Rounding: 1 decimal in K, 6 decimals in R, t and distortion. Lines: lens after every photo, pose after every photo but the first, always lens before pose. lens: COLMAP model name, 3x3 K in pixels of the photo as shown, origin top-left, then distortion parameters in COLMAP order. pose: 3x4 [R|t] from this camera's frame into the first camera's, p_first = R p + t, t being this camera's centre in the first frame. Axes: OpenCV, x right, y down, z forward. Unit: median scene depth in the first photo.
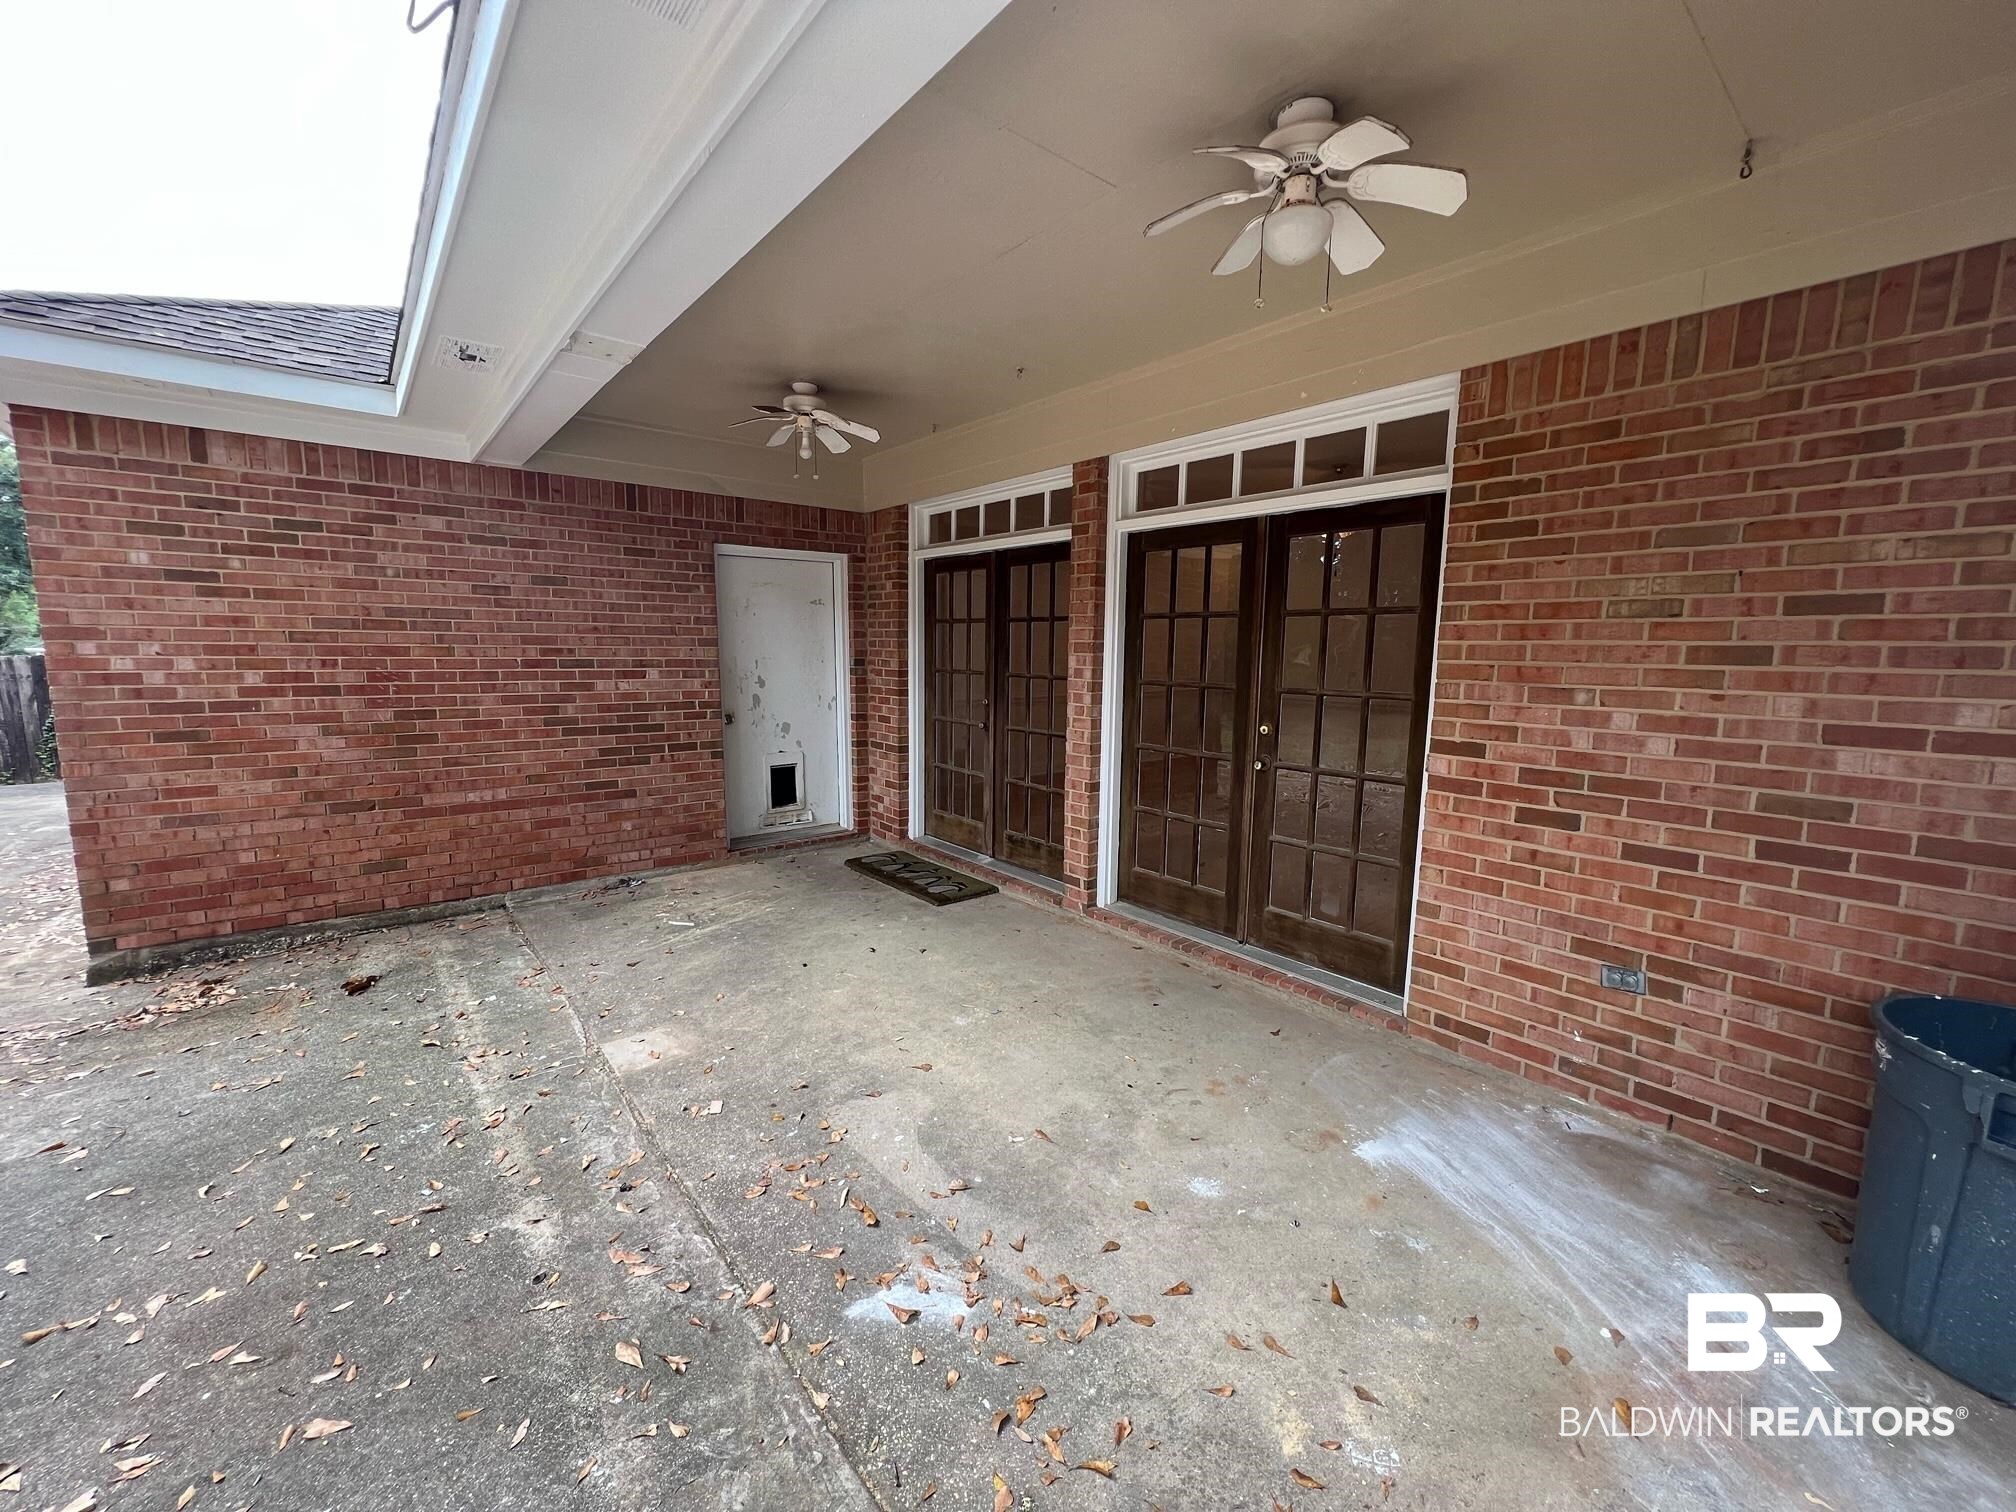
lens RADIAL K [[807.8, 0, 1008.0], [0, 807.8, 756.0], [0, 0, 1]] dist [-0.002455, 0.000214]
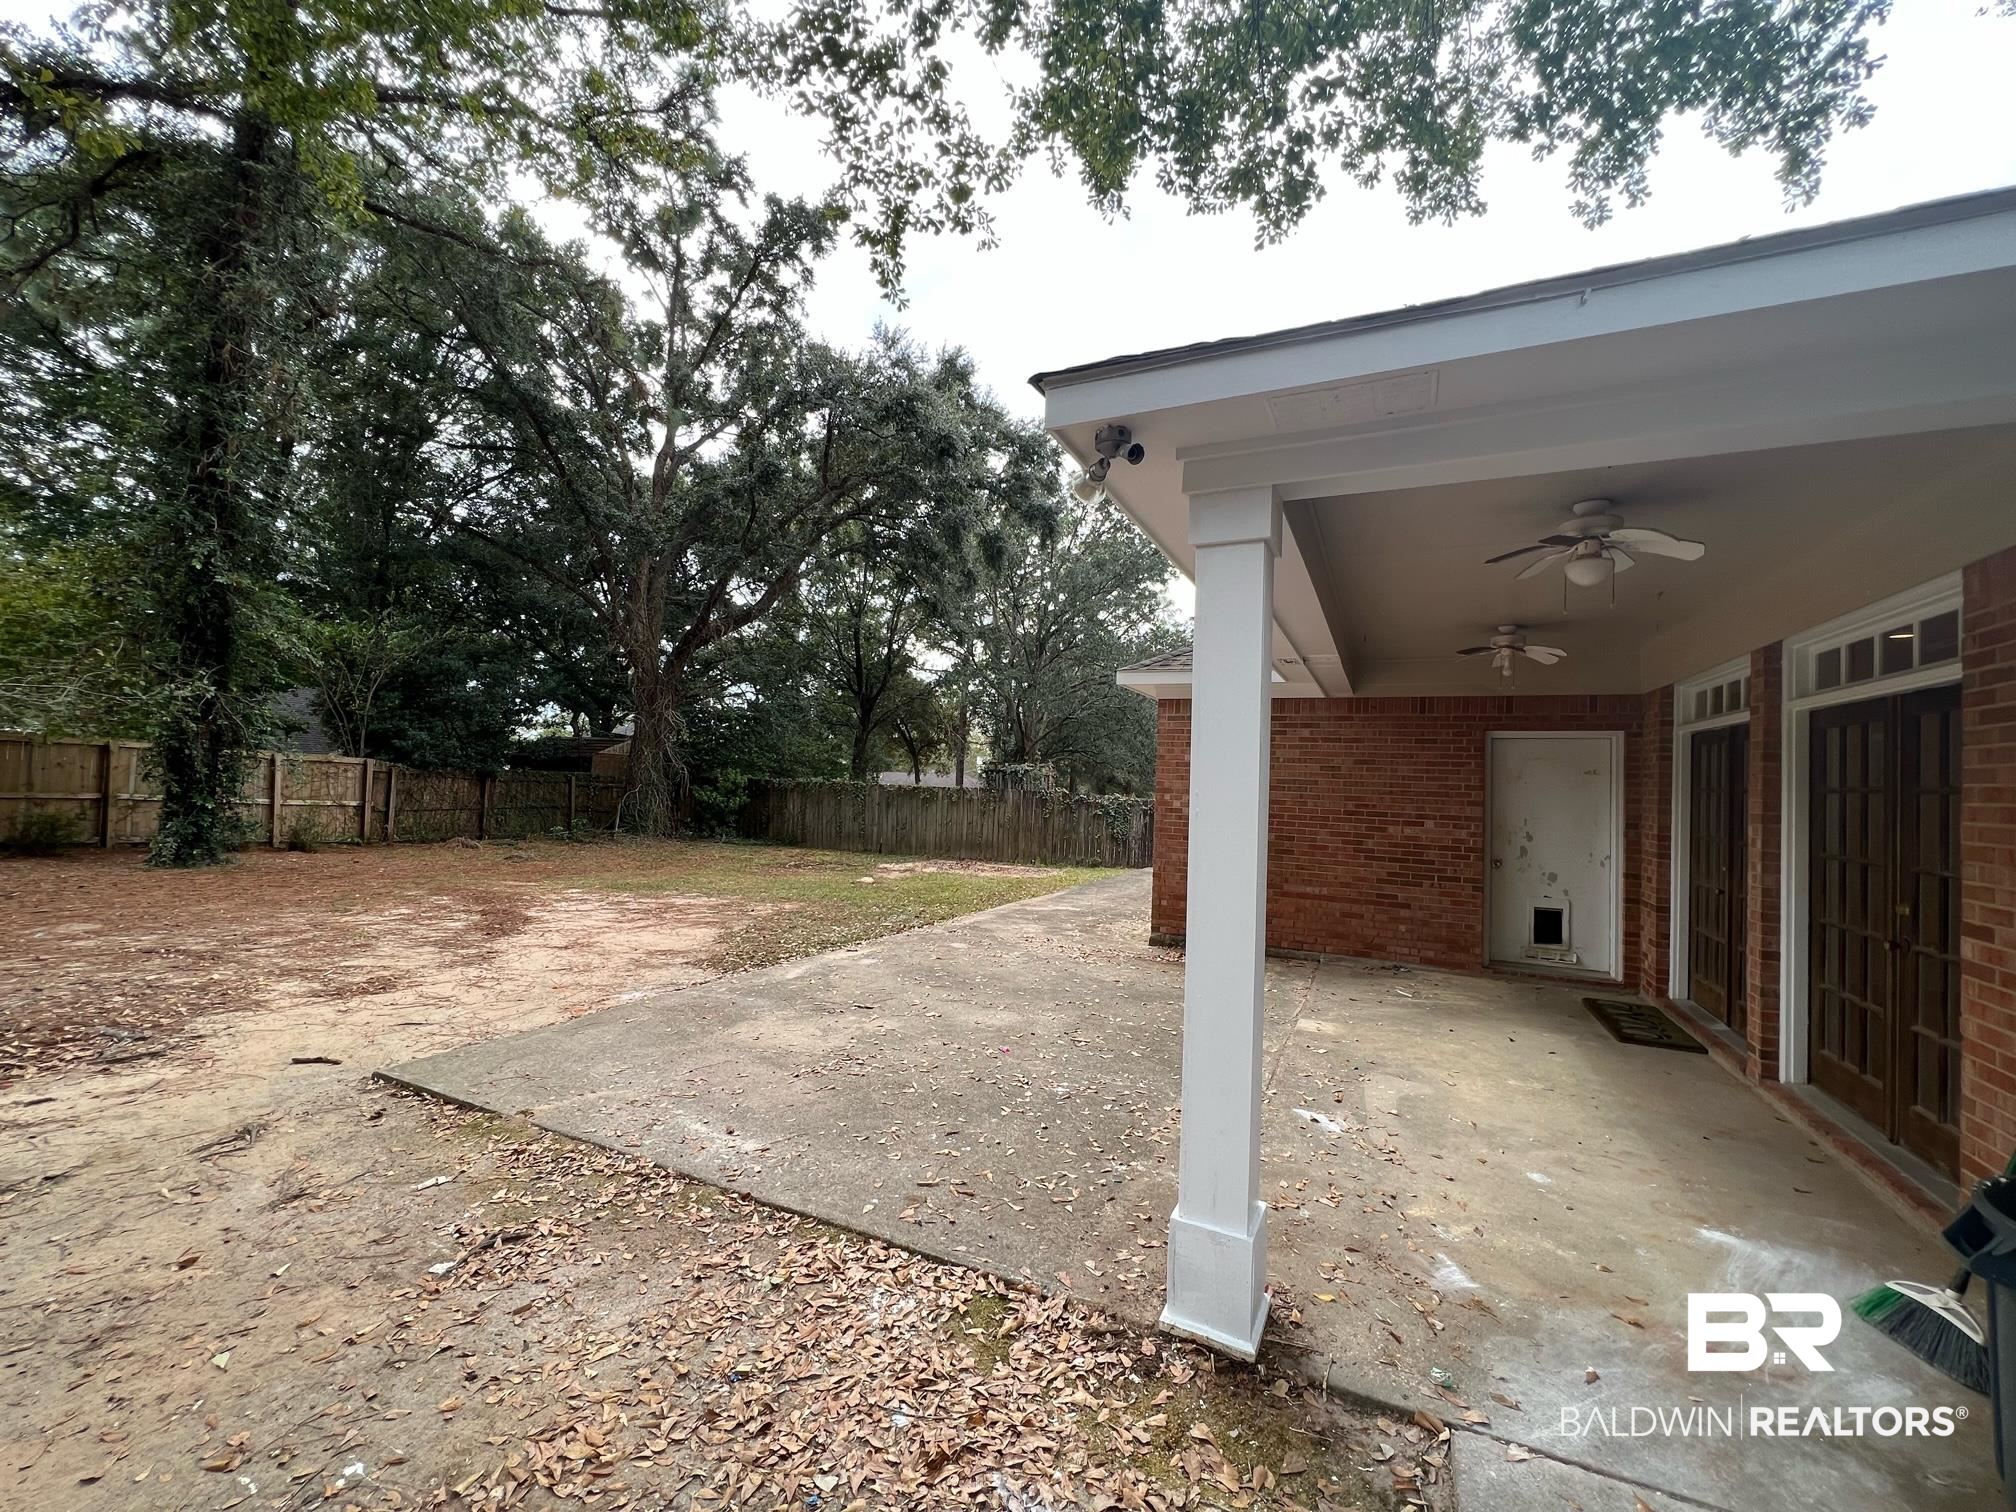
lens RADIAL K [[807.8, 0, 1008.0], [0, 807.8, 756.0], [0, 0, 1]] dist [-0.002455, 0.000214]
pose [[0.427159, -0.021609, -0.903918, 0.590080], [-0.153427, 0.983484, -0.096015, 0.034227], [0.891064, 0.179700, 0.416789, -0.307492]]
